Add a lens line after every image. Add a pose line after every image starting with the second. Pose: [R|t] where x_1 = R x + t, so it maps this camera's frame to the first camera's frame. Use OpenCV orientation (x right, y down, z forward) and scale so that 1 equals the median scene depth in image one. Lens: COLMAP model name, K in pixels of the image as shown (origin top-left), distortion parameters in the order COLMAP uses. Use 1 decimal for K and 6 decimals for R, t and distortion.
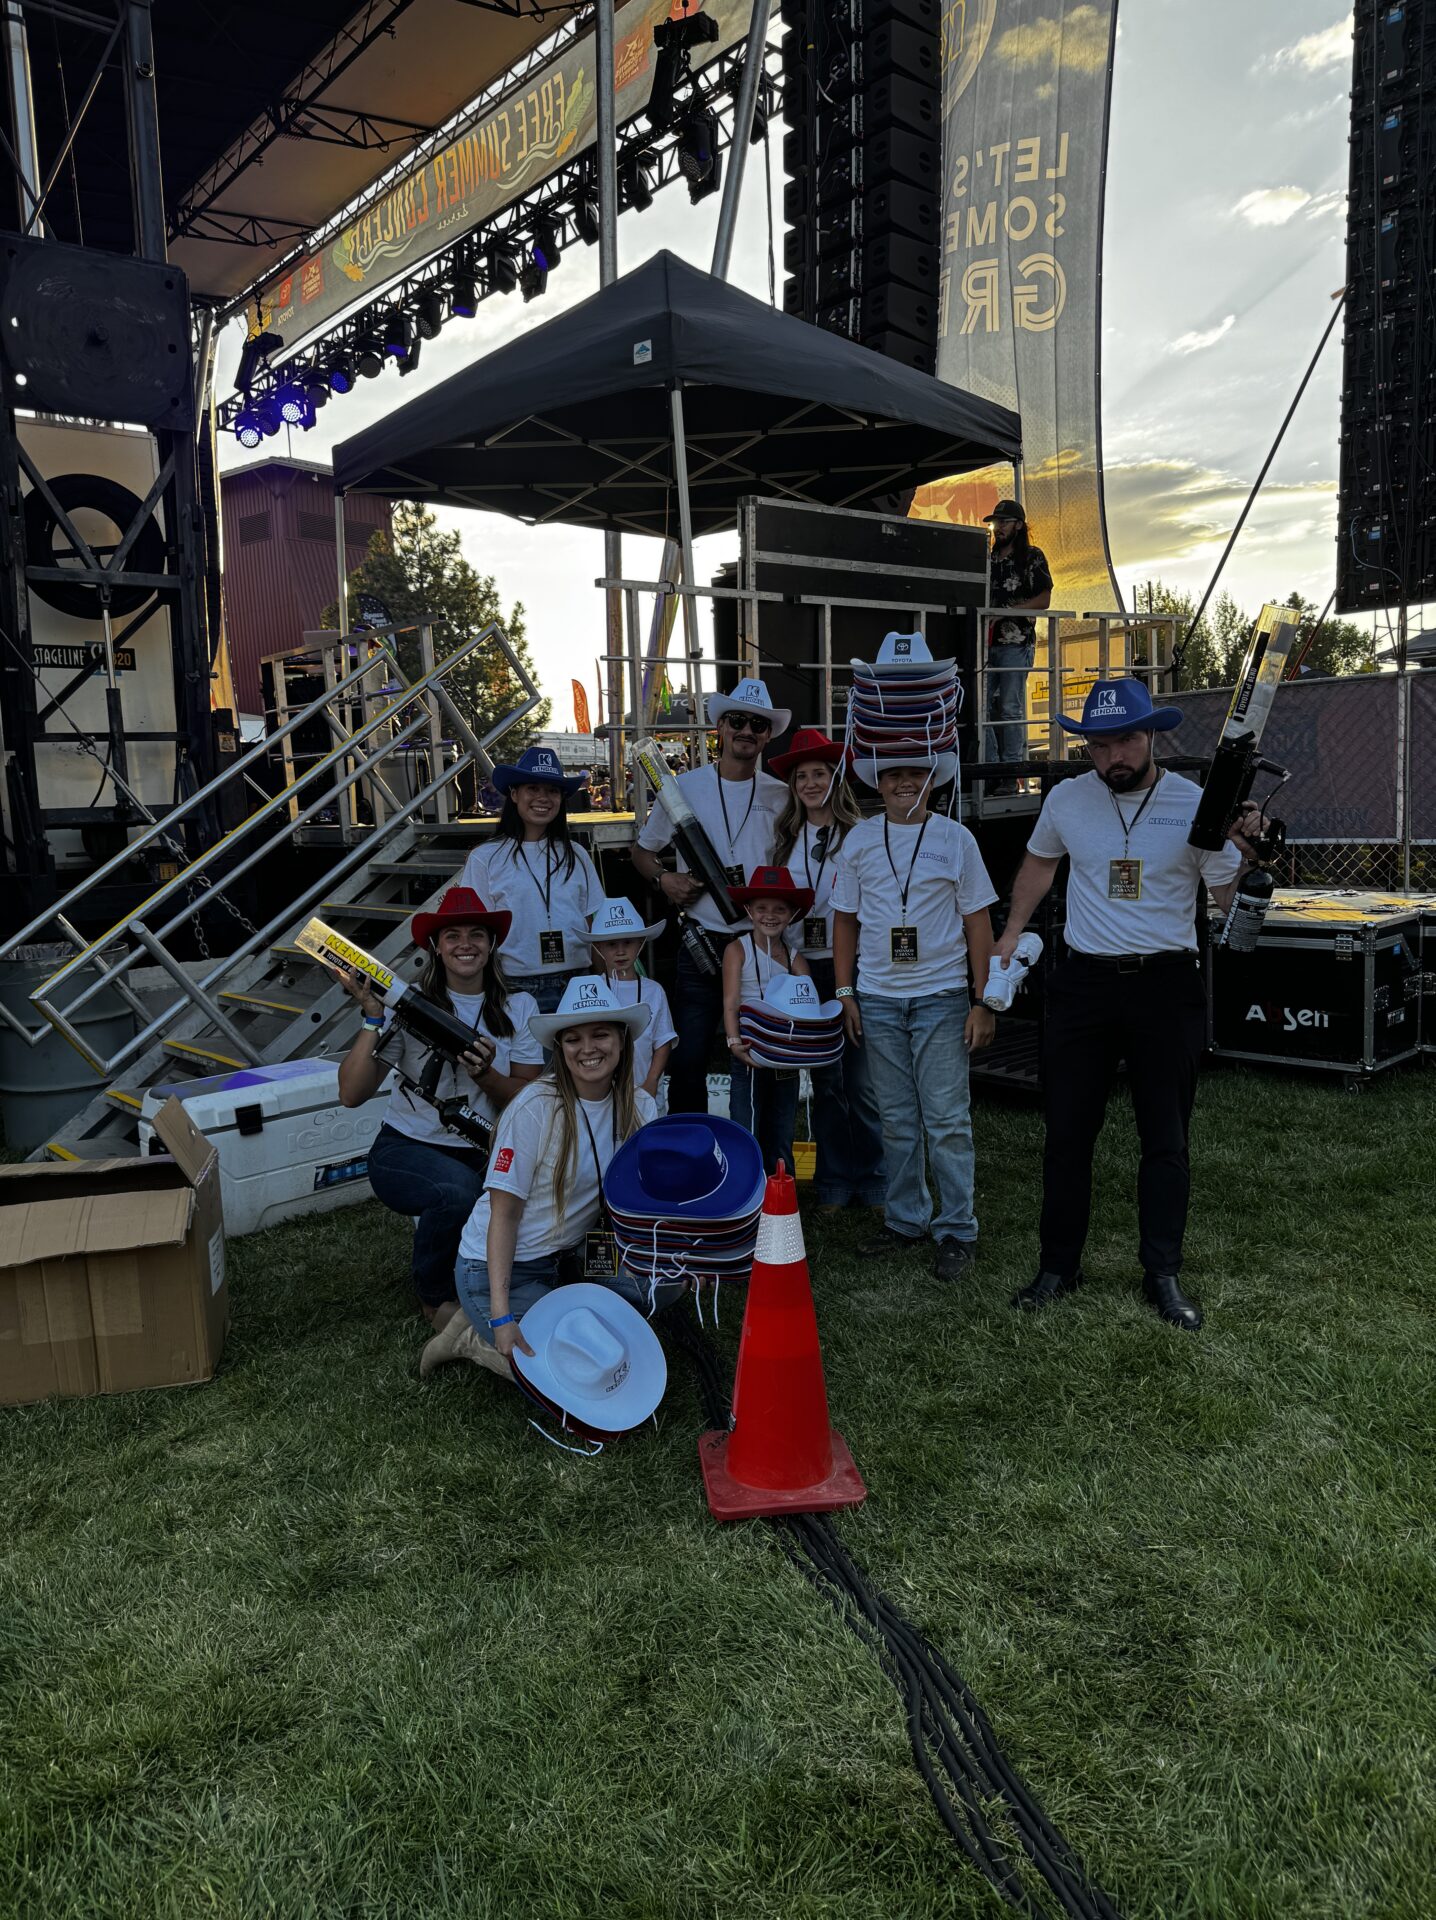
lens RADIAL K [[1331.7, 0, 718.0], [0, 1331.7, 960.0], [0, 0, 1]] dist [-0.048420, 0.002338]
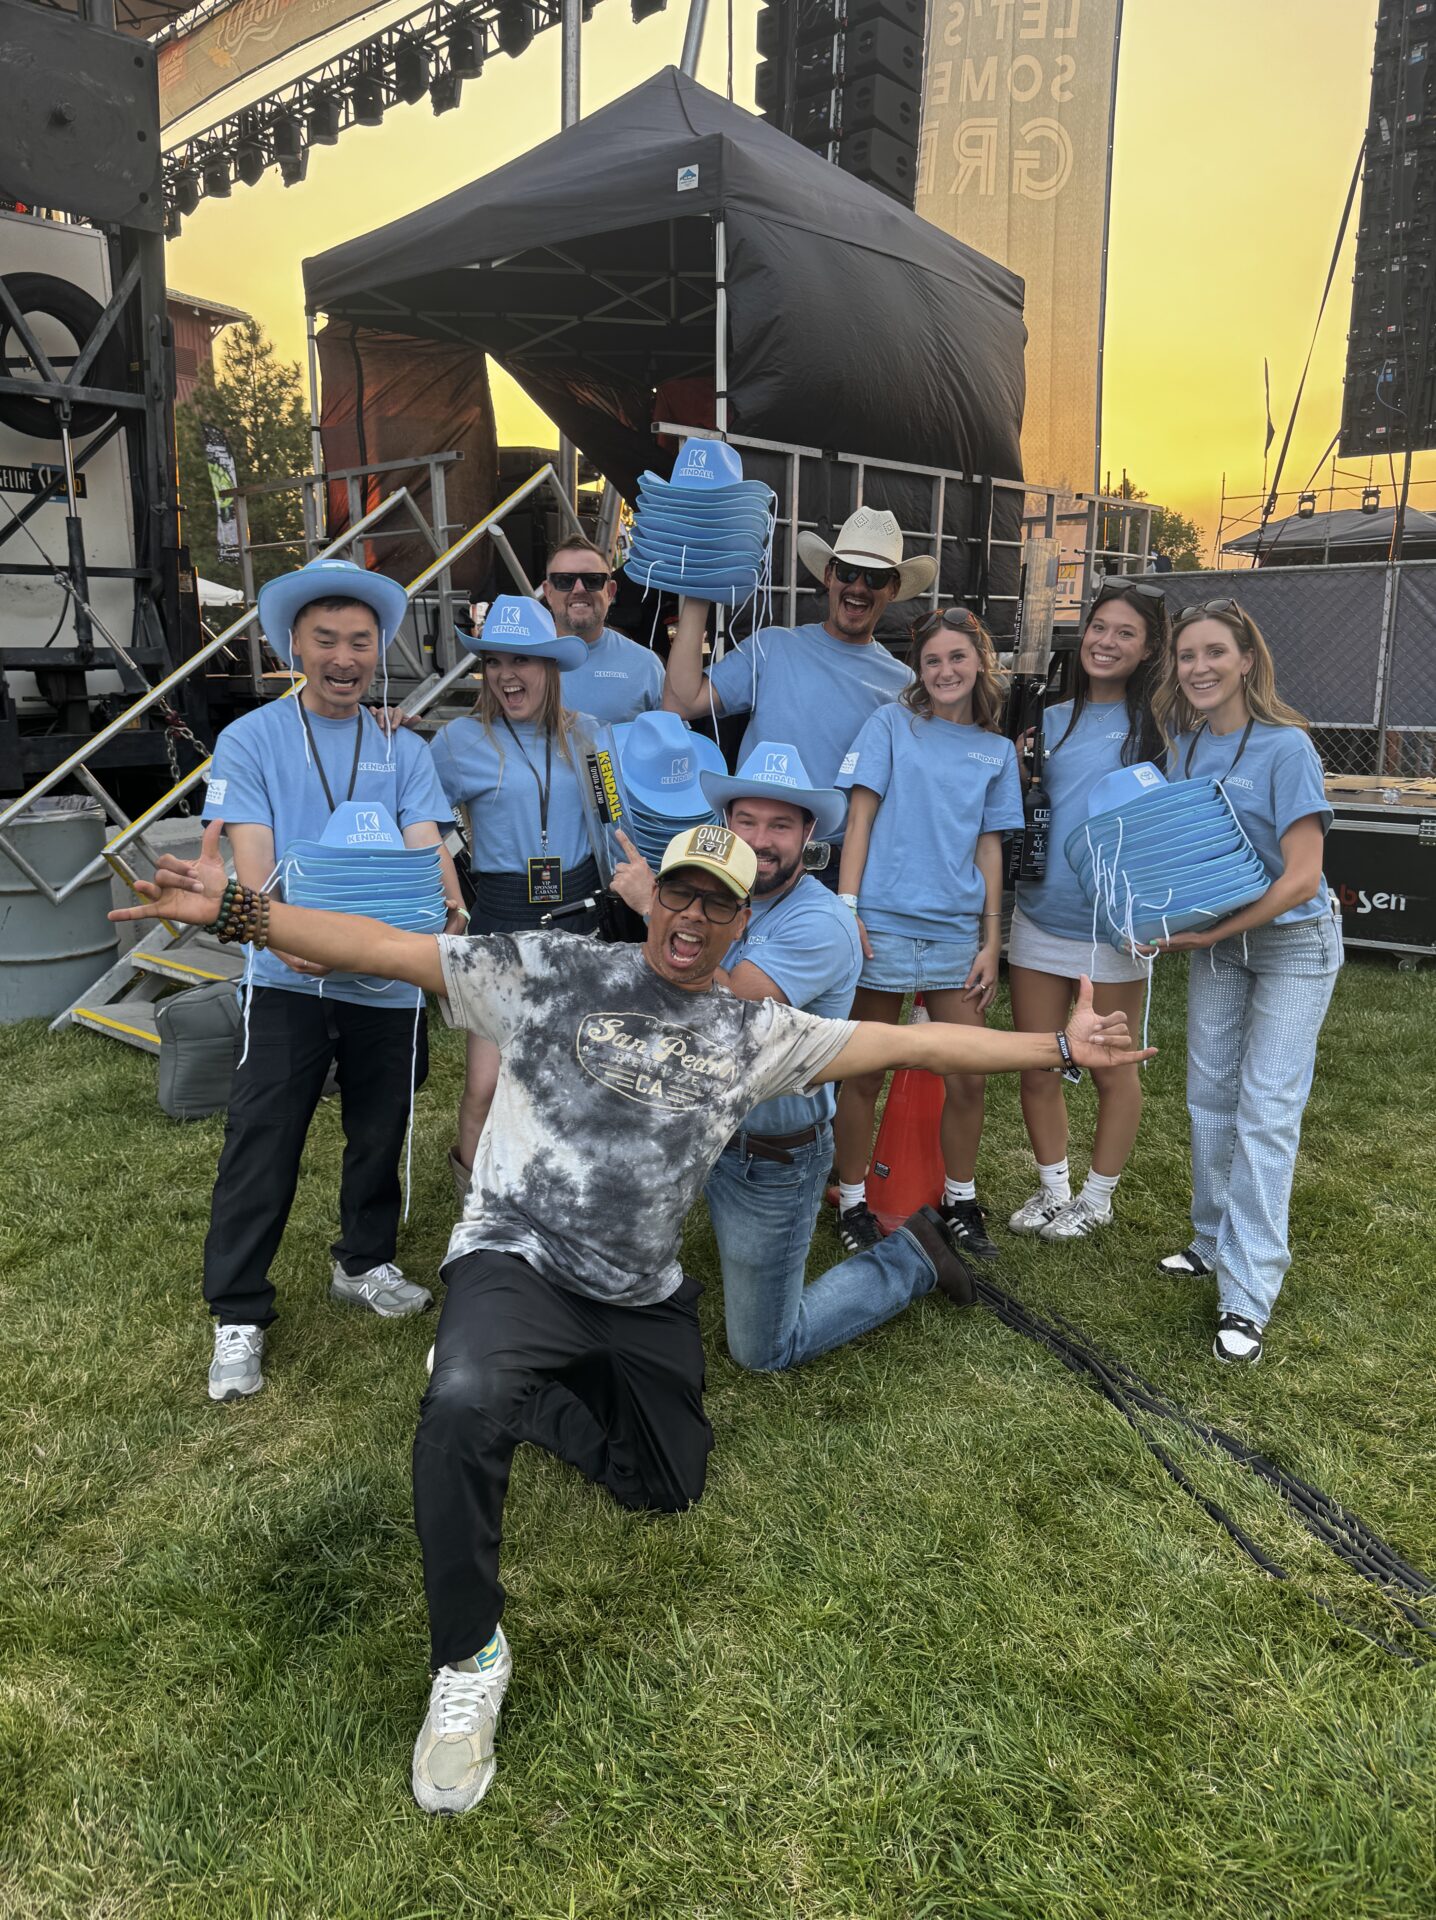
lens RADIAL K [[1331.7, 0, 718.0], [0, 1331.7, 960.0], [0, 0, 1]] dist [-0.048420, 0.002338]
pose [[0.988897, 0.003852, 0.148554, -0.138824], [-0.018327, 0.995194, 0.096194, 0.004053], [-0.147469, -0.097848, 0.984215, 0.006671]]
